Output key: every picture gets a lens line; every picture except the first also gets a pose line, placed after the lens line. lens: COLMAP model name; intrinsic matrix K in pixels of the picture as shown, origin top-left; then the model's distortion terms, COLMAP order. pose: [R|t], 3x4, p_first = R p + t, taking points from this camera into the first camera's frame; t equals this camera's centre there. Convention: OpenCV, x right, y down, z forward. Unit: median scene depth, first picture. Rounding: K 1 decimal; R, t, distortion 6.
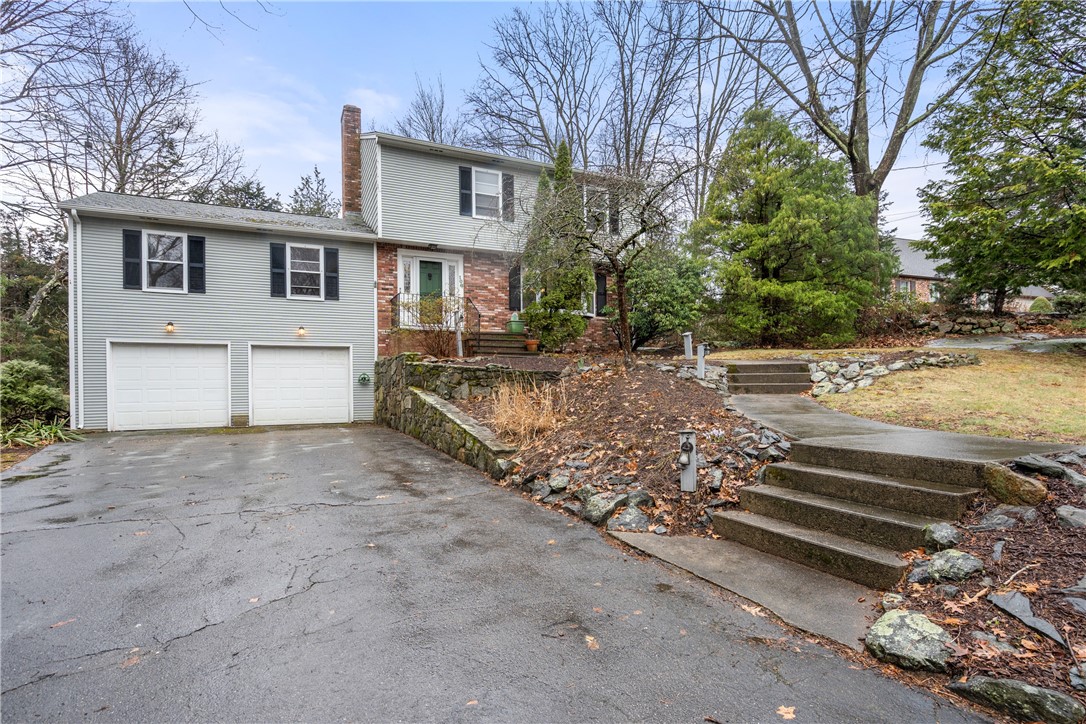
lens RADIAL K [[540.3, 0, 542.8], [0, 540.3, 388.3], [0, 0, 1]] dist [-0.000067, 0.000157]
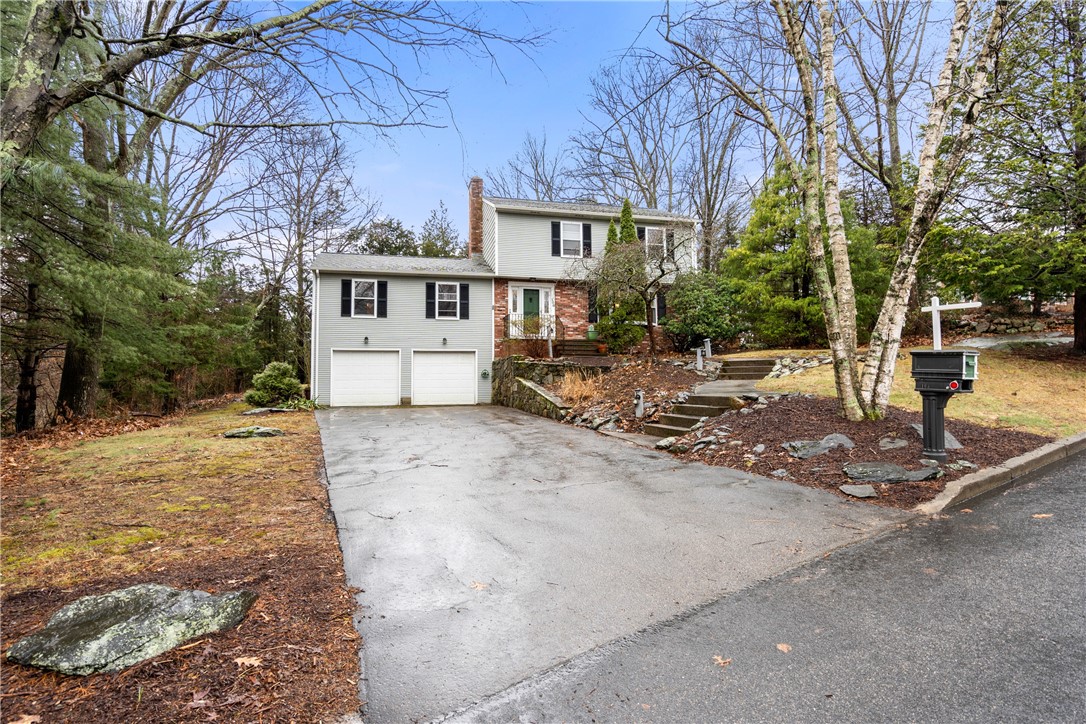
lens RADIAL K [[550.9, 0, 543.0], [0, 550.9, 362.0], [0, 0, 1]] dist [-0.000677, -0.000020]
pose [[0.981358, -0.007138, -0.192059, 0.101622], [-0.002546, 0.998740, -0.050129, 0.025441], [0.192174, 0.049683, 0.980102, -0.409832]]
